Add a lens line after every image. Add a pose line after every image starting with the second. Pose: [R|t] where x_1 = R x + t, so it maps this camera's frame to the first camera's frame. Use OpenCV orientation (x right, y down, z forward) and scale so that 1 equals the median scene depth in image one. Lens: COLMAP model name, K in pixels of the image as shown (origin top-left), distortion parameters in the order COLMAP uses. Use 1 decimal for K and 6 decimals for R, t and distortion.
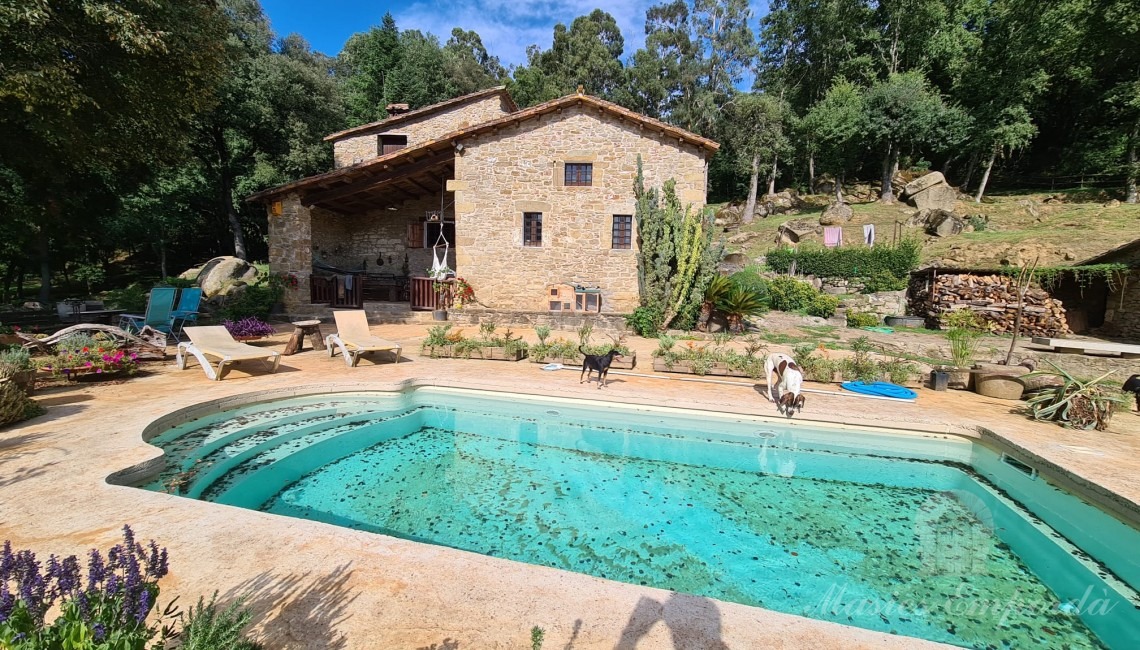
lens RADIAL K [[469.6, 0, 570.5], [0, 469.6, 331.4], [0, 0, 1]] dist [0.000808, 0.000251]
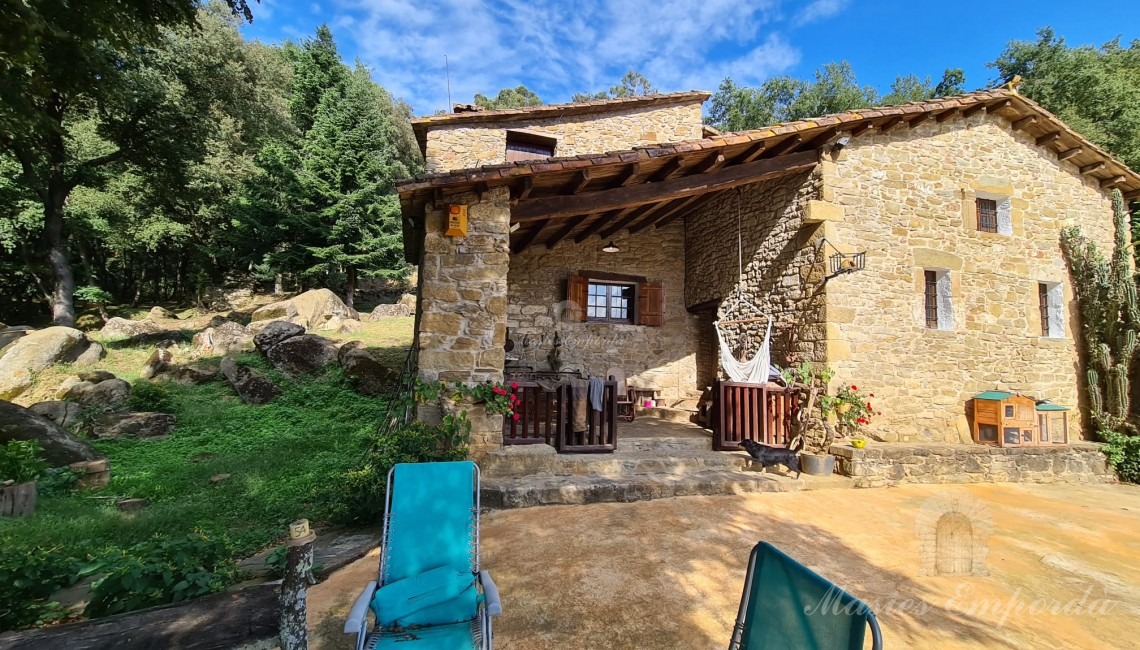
lens RADIAL K [[469.6, 0, 574.3], [0, 469.6, 332.0], [0, 0, 1]] dist [0.000808, 0.000251]
pose [[0.946056, 0.025531, 0.322995, -0.648512], [0.027076, 0.987174, -0.157338, -0.094888], [-0.322869, 0.157596, 0.933230, 0.587494]]
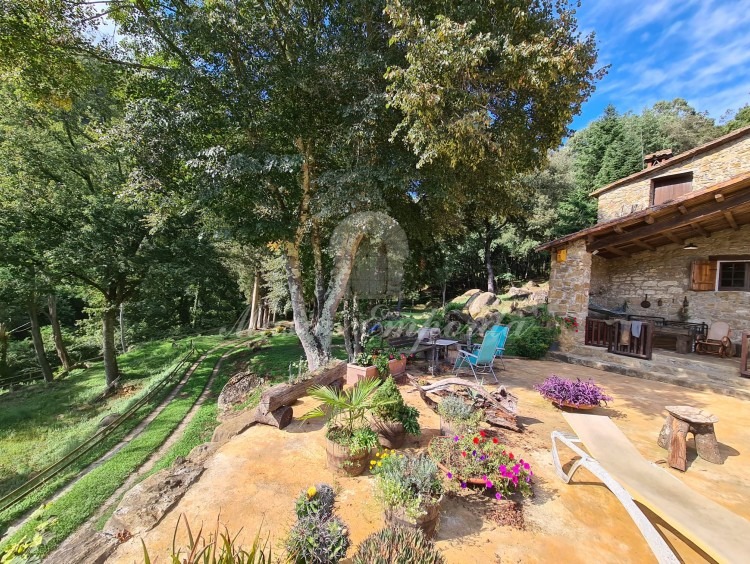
lens RADIAL K [[309.8, 0, 376.7], [0, 309.8, 286.0], [0, 0, 1]] dist [0.002601, -0.000475]
pose [[0.618789, 0.009730, -0.785497, -0.314878], [-0.139285, 0.985439, -0.097517, -0.058355], [0.773110, 0.169751, 0.611134, 0.225467]]
